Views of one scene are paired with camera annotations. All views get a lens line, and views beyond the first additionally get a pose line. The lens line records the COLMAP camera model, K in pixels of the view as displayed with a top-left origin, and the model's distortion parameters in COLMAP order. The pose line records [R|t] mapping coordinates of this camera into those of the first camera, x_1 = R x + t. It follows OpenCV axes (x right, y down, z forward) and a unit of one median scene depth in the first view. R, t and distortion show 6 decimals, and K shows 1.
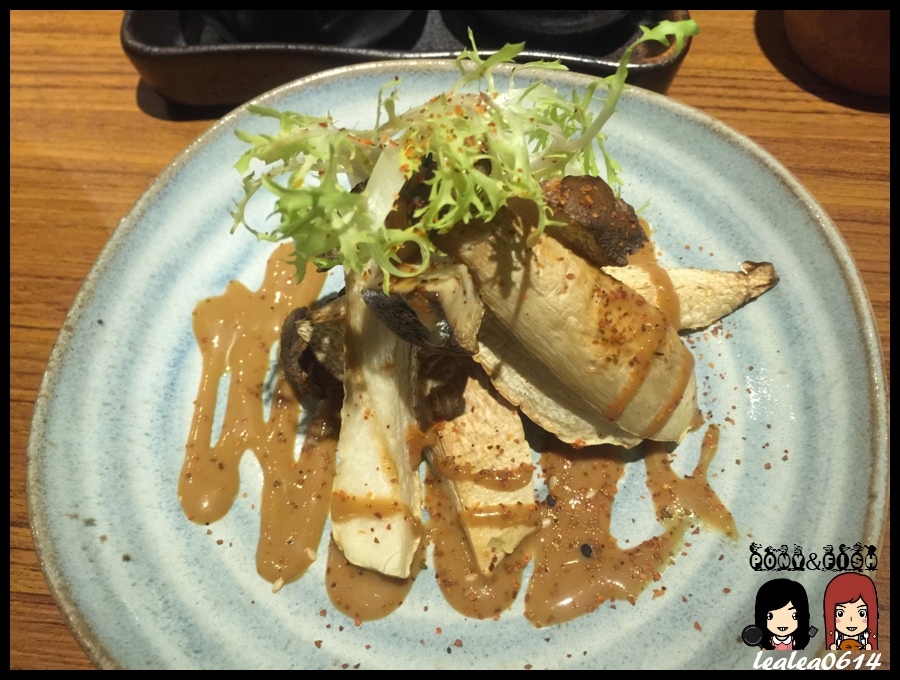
lens RADIAL K [[811.5, 0, 450.7], [0, 811.5, 326.9], [0, 0, 1]] dist [0.070215, -0.175825]
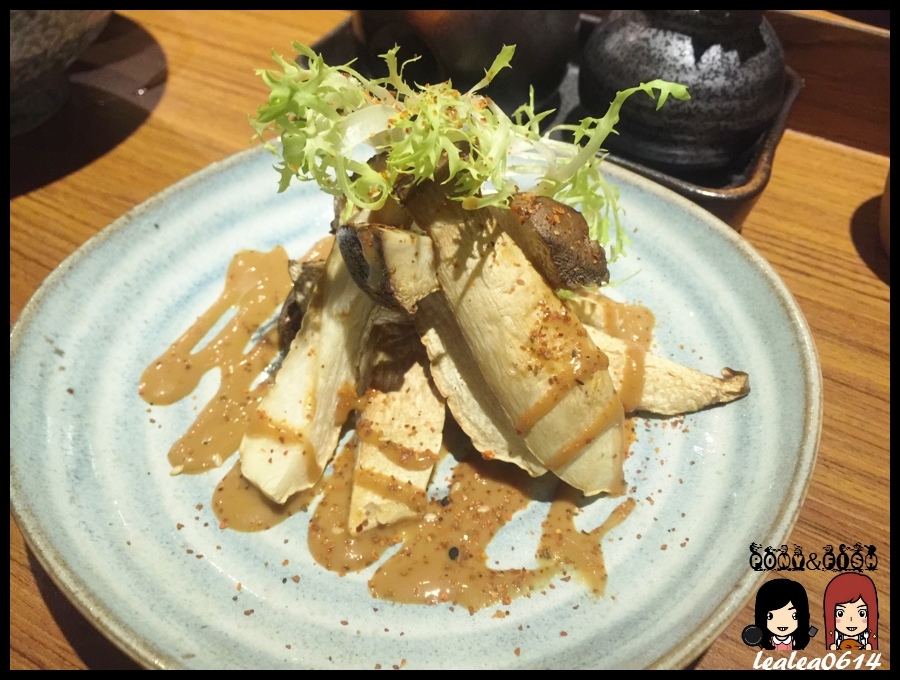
lens RADIAL K [[811.5, 0, 450.7], [0, 811.5, 326.9], [0, 0, 1]] dist [0.070215, -0.175825]
pose [[0.917813, 0.314502, -0.242298, 0.318507], [-0.363534, 0.911048, -0.194510, 0.218525], [0.159572, 0.266607, 0.950504, -0.019225]]
